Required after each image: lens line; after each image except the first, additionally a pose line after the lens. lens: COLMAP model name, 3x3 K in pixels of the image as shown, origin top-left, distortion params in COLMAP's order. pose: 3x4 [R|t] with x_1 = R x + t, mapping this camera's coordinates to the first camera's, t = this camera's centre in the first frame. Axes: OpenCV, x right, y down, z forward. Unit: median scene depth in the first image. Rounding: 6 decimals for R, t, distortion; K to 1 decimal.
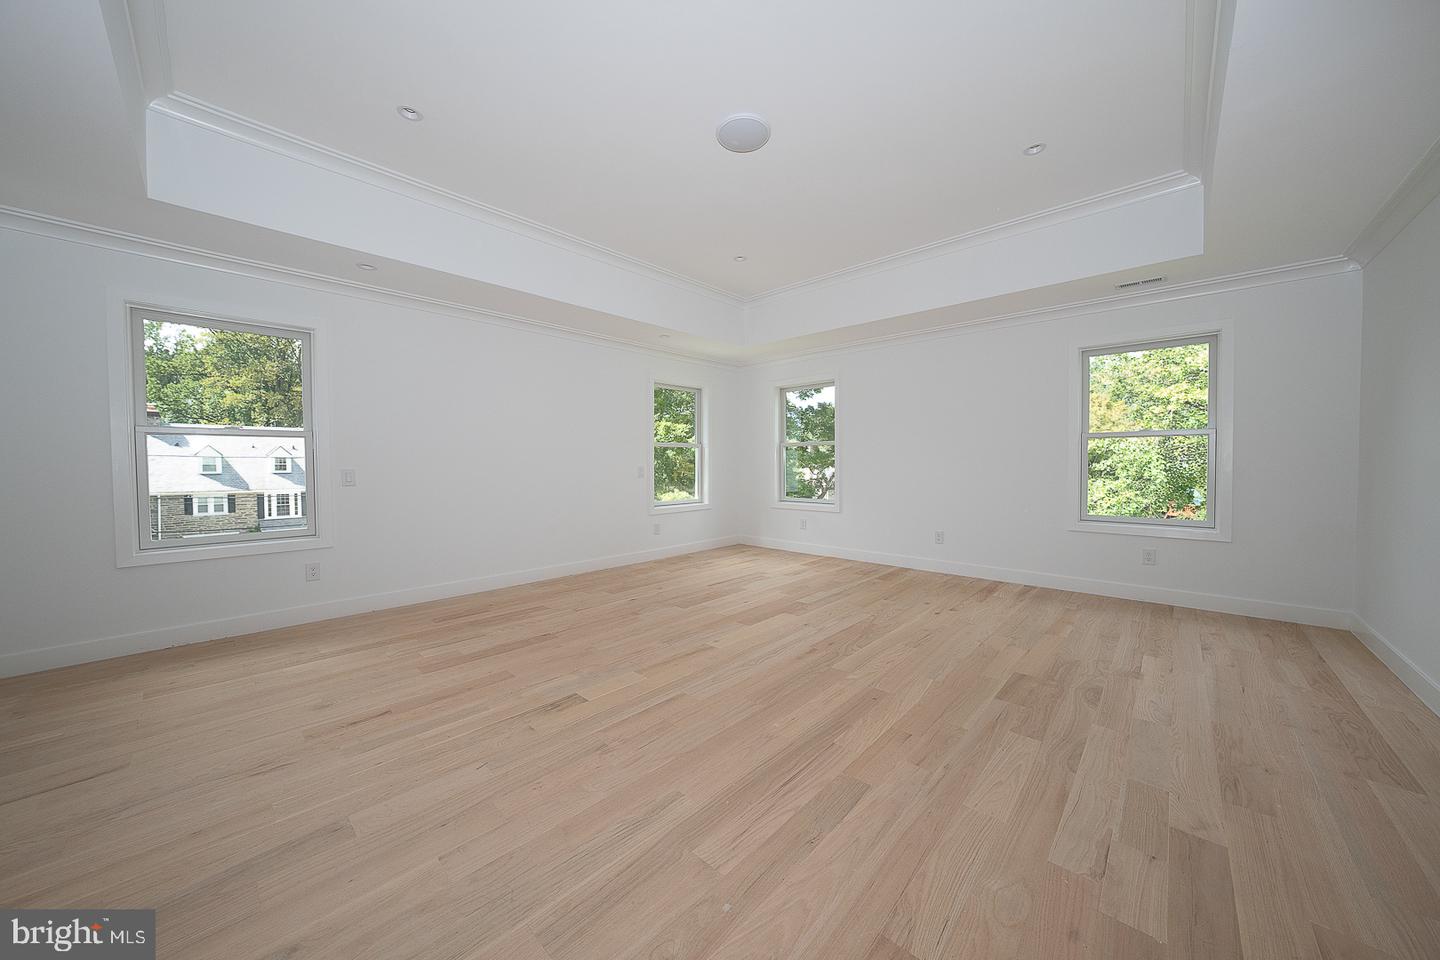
lens RADIAL K [[491.7, 0, 719.8], [0, 491.7, 477.5], [0, 0, 1]] dist [-0.010518, 0.000701]
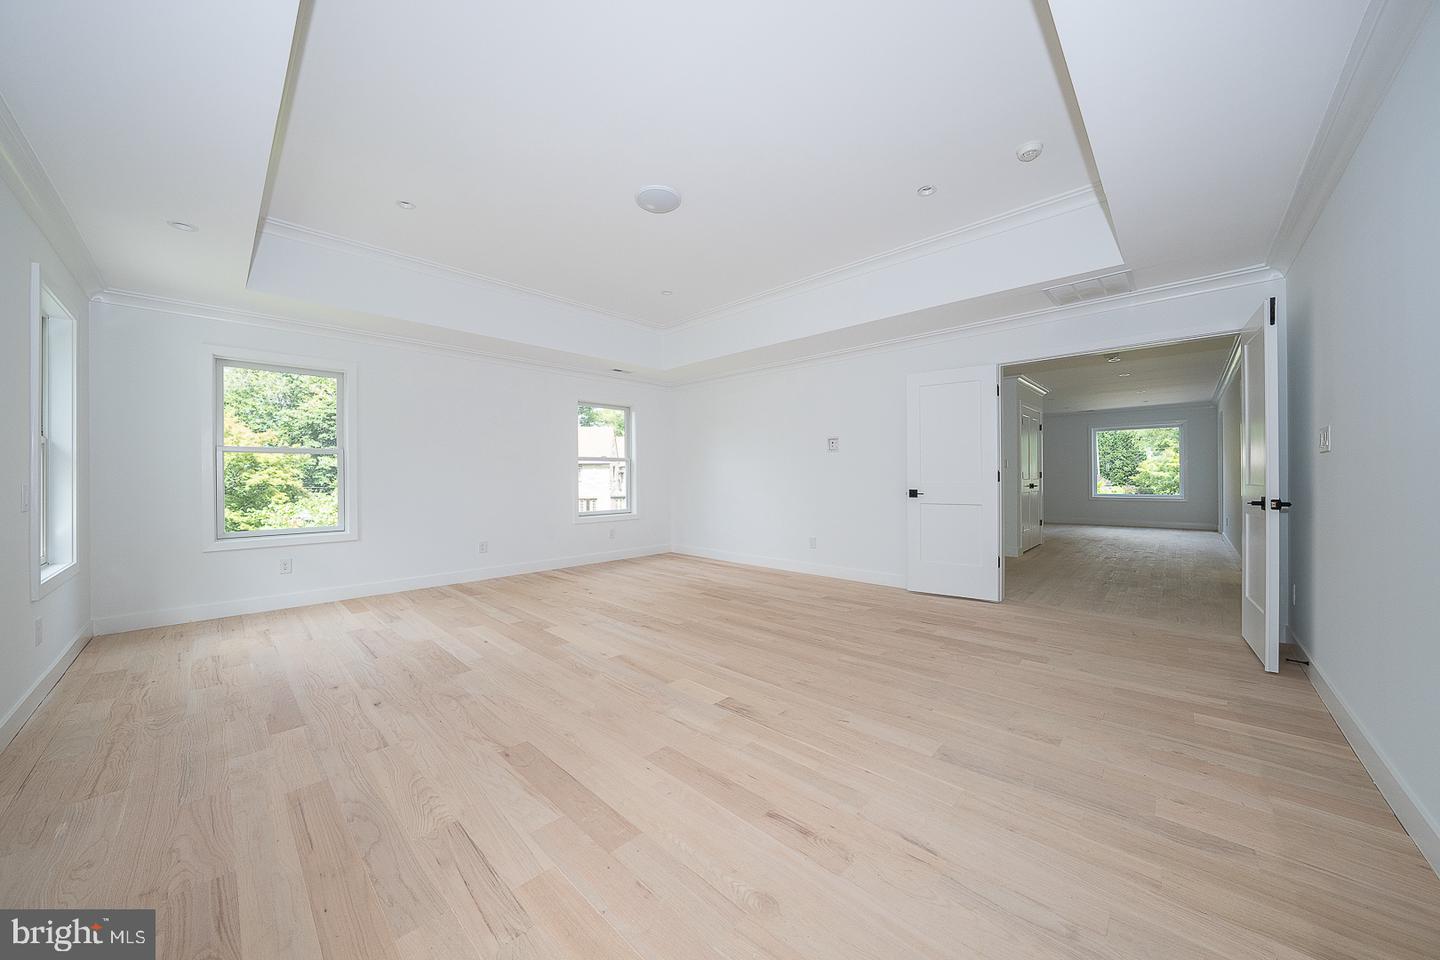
lens RADIAL K [[491.7, 0, 708.3], [0, 491.7, 481.8], [0, 0, 1]] dist [-0.010518, 0.000701]
pose [[0.019763, -0.001111, 0.999804, -1.063449], [0.034131, 0.999417, 0.000436, -0.014225], [-0.999222, 0.034116, 0.019789, 0.797746]]
